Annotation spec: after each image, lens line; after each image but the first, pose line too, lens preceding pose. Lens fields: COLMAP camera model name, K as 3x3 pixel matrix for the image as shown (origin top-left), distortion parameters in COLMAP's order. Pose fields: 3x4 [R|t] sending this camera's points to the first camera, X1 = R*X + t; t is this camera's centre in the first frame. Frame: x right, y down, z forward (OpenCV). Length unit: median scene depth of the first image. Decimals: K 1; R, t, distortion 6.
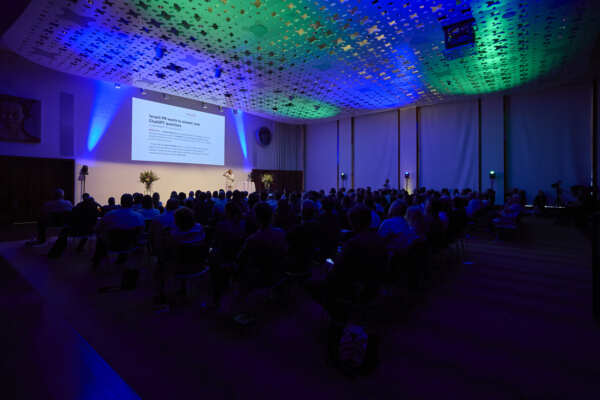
lens RADIAL K [[307.2, 0, 298.7], [0, 307.2, 183.7], [0, 0, 1]] dist [-0.002055, -0.000108]
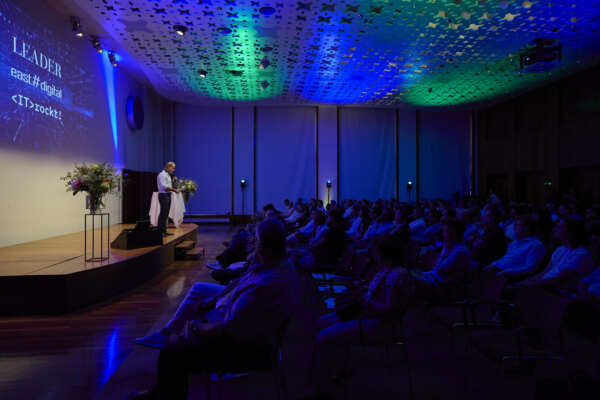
lens RADIAL K [[355.4, 0, 301.7], [0, 355.4, 190.3], [0, 0, 1]] dist [-0.000838, 0.000197]
pose [[0.699344, 0.002960, 0.714780, -0.412680], [0.001087, 0.999986, -0.005205, -0.003762], [-0.714785, 0.004417, 0.699330, 0.334225]]
